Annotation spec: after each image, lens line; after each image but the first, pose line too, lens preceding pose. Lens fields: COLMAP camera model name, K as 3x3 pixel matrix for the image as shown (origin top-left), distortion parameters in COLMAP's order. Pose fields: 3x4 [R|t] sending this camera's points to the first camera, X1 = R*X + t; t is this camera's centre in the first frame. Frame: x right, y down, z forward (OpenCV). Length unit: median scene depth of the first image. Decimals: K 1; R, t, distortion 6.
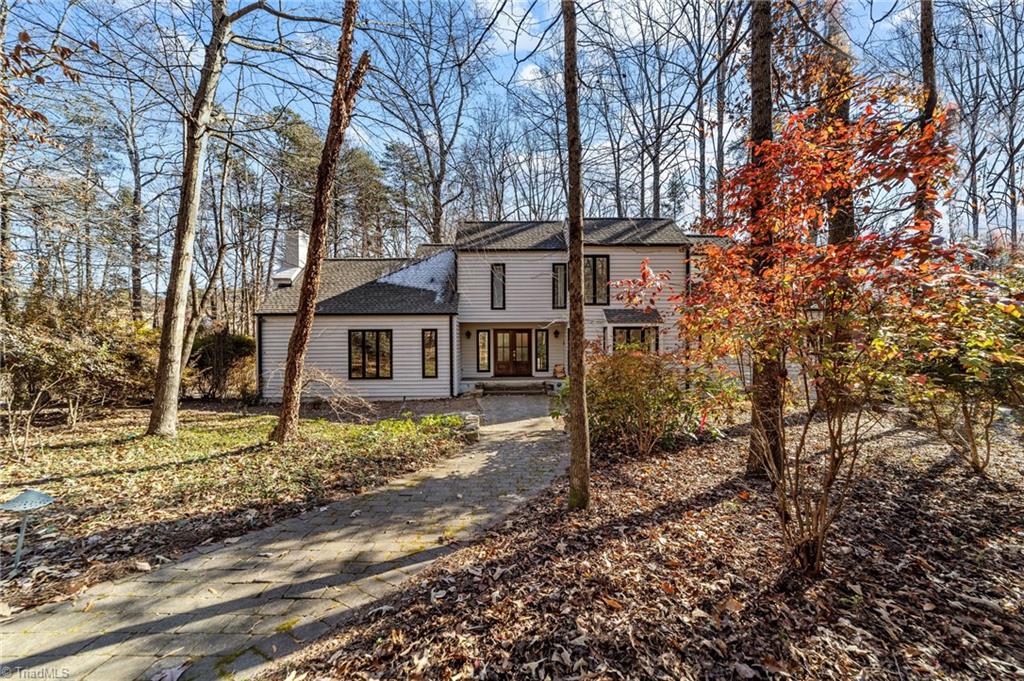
lens RADIAL K [[399.5, 0, 511.8], [0, 399.5, 341.0], [0, 0, 1]] dist [-0.011492, 0.003607]
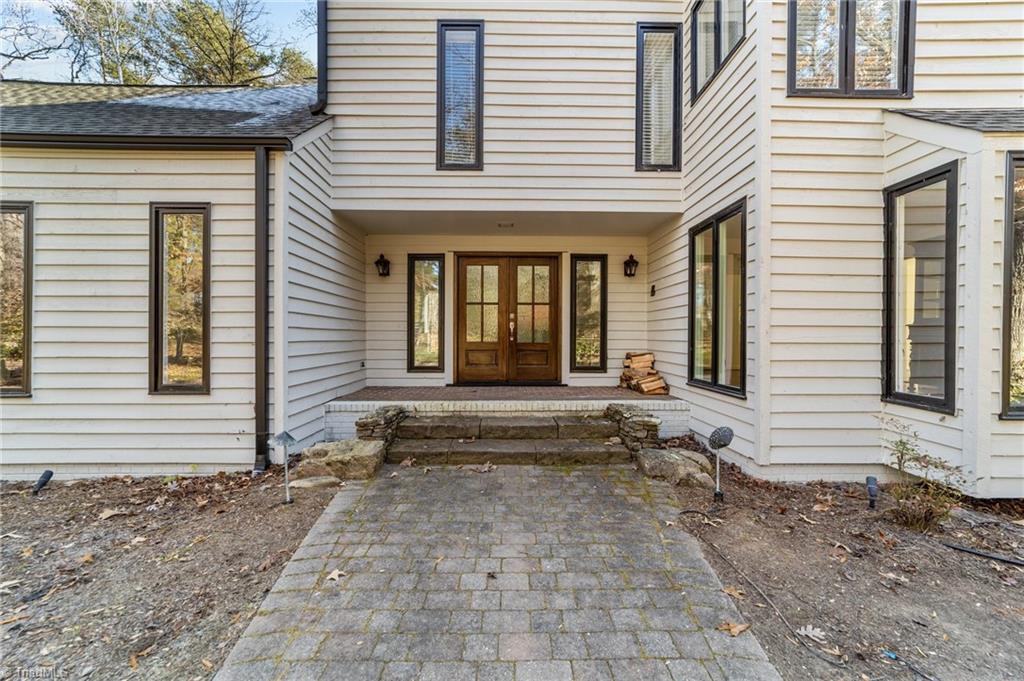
lens RADIAL K [[399.5, 0, 506.5], [0, 399.5, 341.4], [0, 0, 1]] dist [-0.011492, 0.003607]
pose [[0.999759, 0.008916, -0.020047, 0.009512], [-0.008753, 0.999928, 0.008223, 0.050796], [0.020119, -0.008046, 0.999765, 0.692091]]
